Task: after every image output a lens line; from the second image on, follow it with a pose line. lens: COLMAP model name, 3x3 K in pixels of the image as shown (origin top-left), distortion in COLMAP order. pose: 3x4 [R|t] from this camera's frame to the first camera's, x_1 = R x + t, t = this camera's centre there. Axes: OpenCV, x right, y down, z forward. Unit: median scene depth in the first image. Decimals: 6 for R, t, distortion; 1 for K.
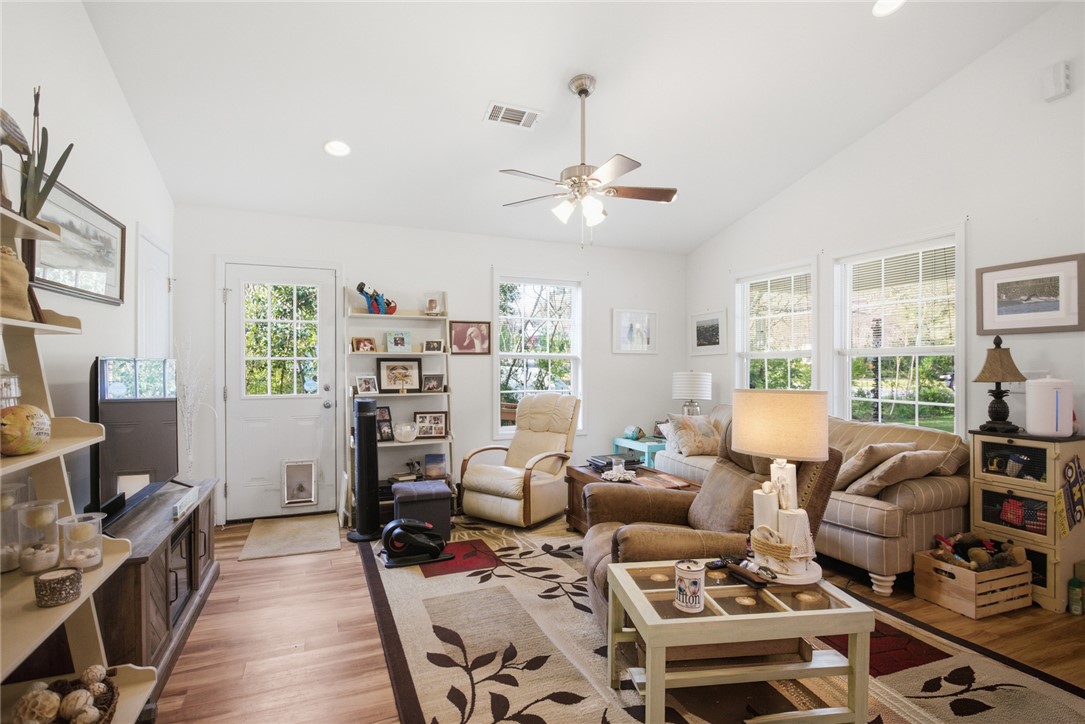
lens RADIAL K [[540.0, 0, 538.2], [0, 540.0, 363.3], [0, 0, 1]] dist [-0.013458, -0.000265]
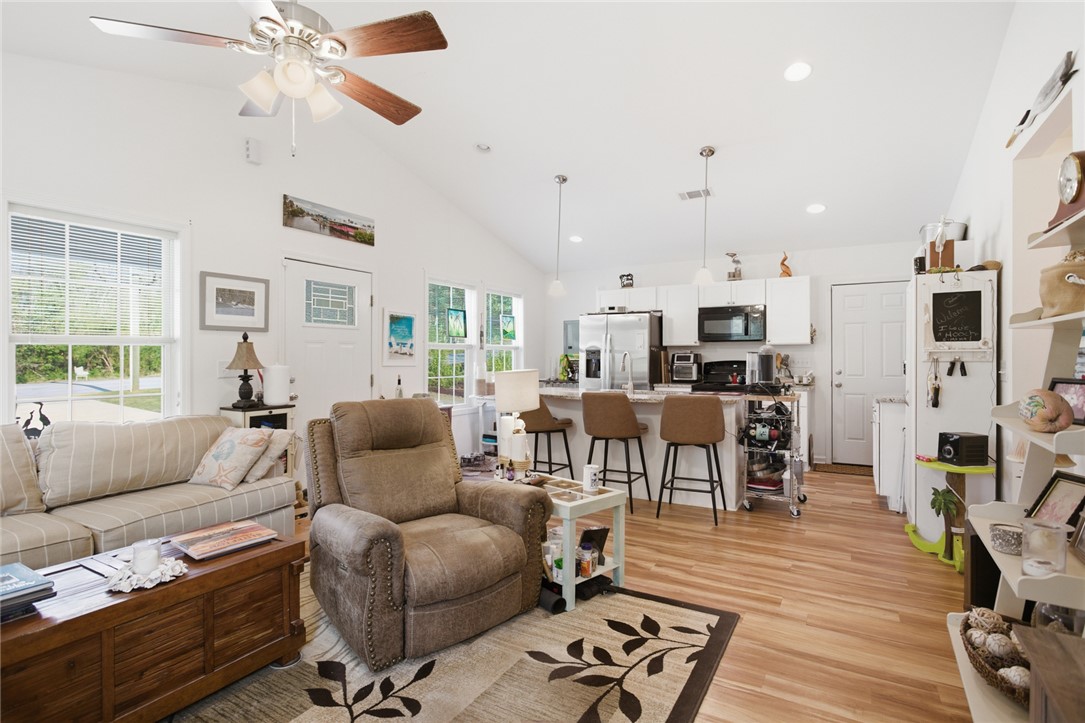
lens RADIAL K [[508.0, 0, 556.2], [0, 508.0, 352.9], [0, 0, 1]] dist [-0.003104, 0.003338]
pose [[-0.611385, 0.006320, 0.791308, -0.544971], [-0.002275, 0.999950, -0.009745, 0.007638], [-0.791330, -0.007758, -0.611340, 1.163927]]
